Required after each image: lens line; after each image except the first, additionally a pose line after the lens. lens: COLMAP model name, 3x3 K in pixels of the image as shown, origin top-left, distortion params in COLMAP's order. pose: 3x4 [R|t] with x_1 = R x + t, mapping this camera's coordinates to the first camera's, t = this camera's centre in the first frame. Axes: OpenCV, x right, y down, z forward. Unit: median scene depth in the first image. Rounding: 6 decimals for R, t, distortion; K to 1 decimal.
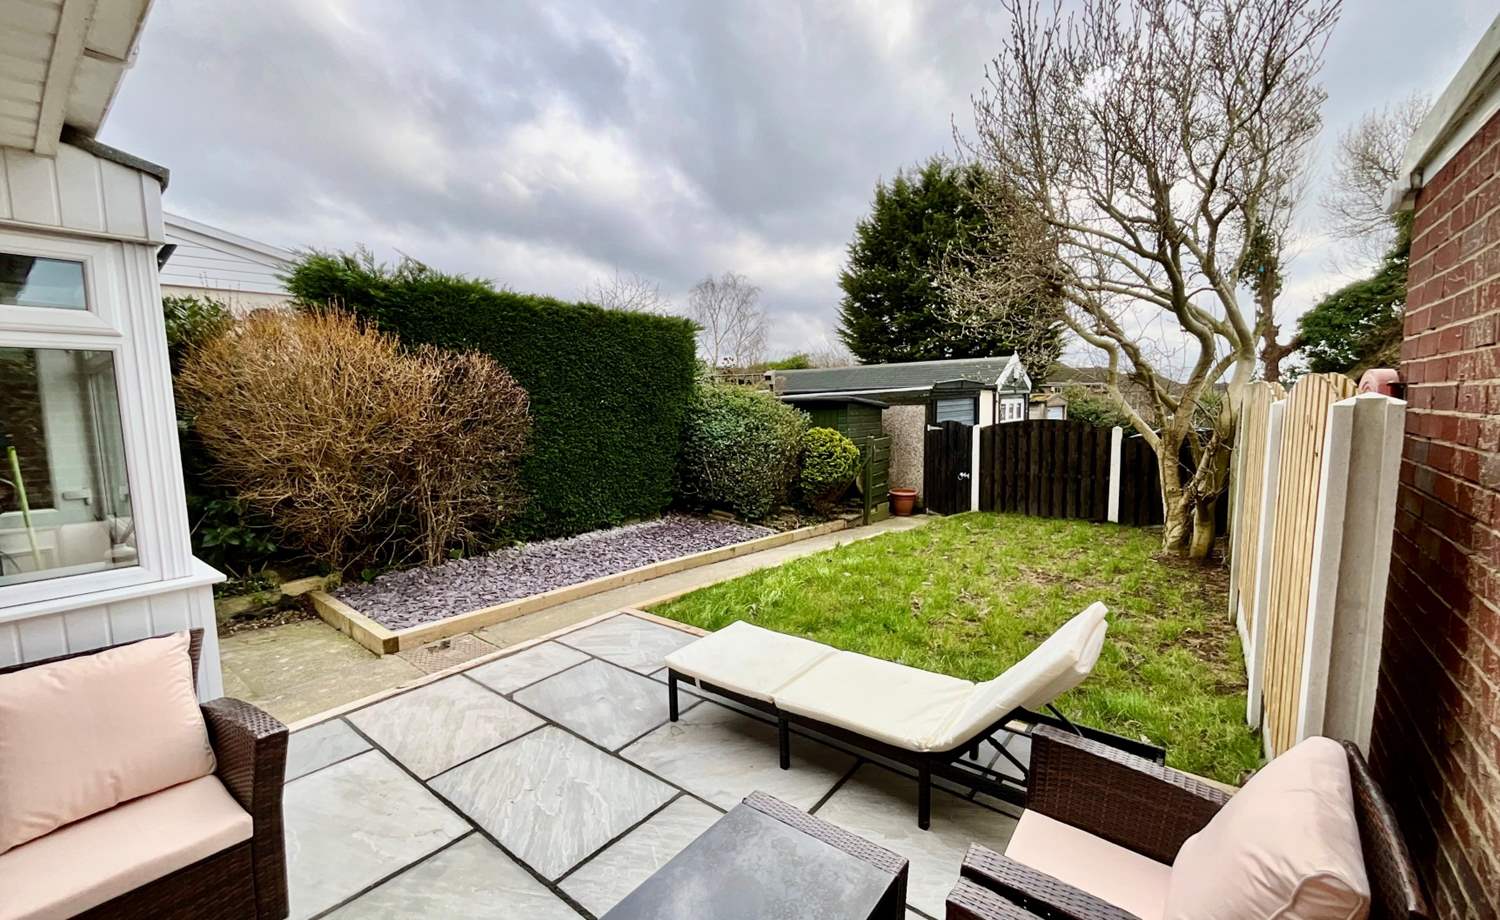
lens RADIAL K [[617.2, 0, 745.1], [0, 617.2, 465.1], [0, 0, 1]] dist [-0.003507, 0.001779]
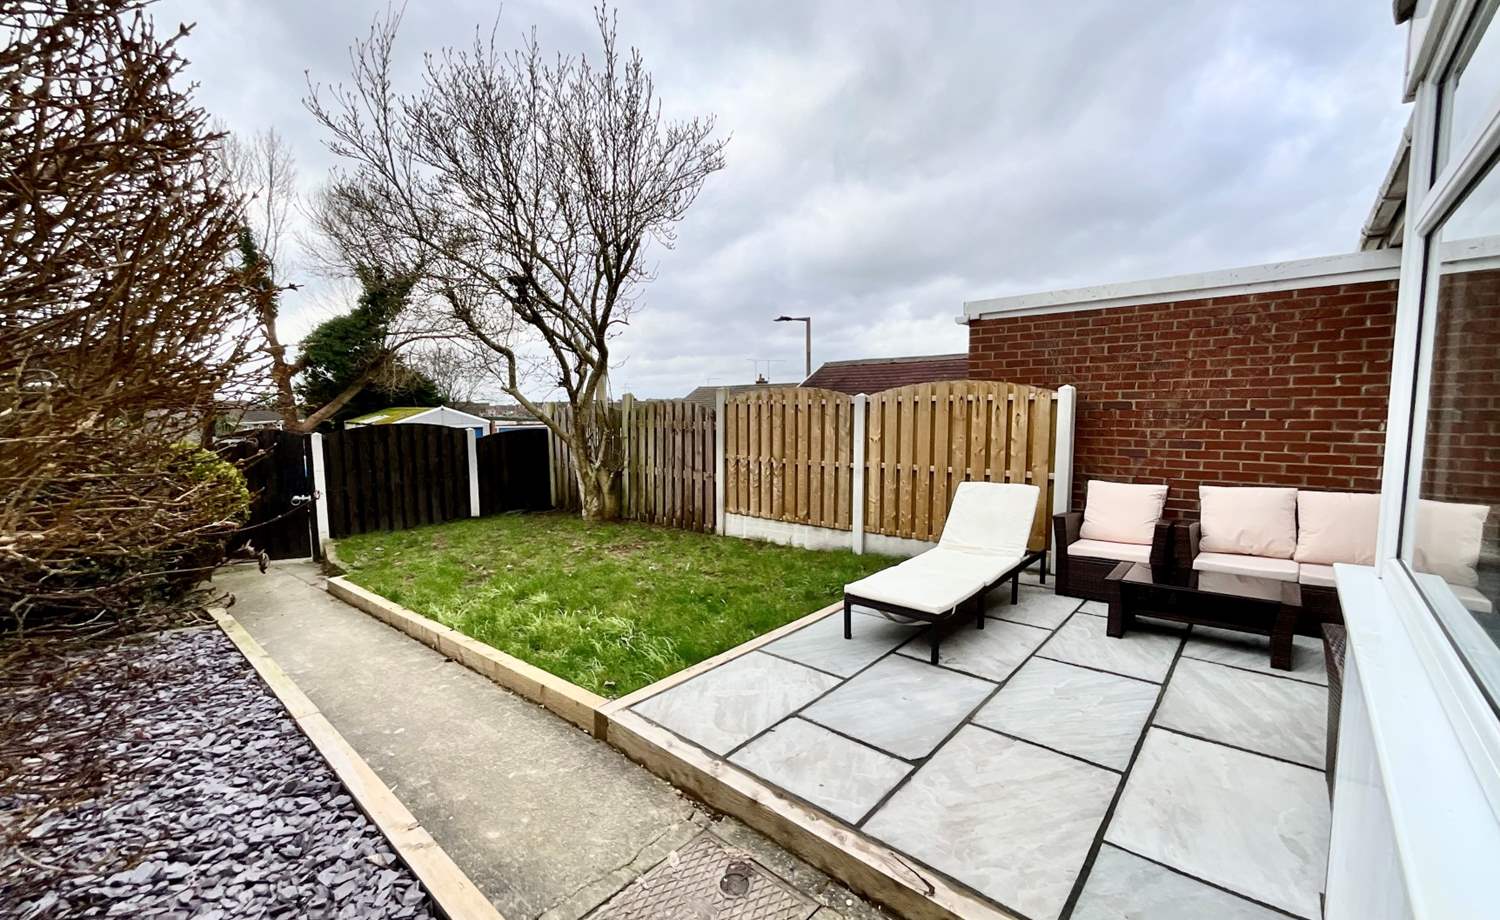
lens RADIAL K [[617.2, 0, 749.2], [0, 617.2, 461.6], [0, 0, 1]] dist [-0.003507, 0.001779]
pose [[0.040437, -0.069944, 0.996731, -0.441943], [0.111687, 0.991612, 0.065054, -0.019580], [-0.992920, 0.108691, 0.047910, 0.453912]]
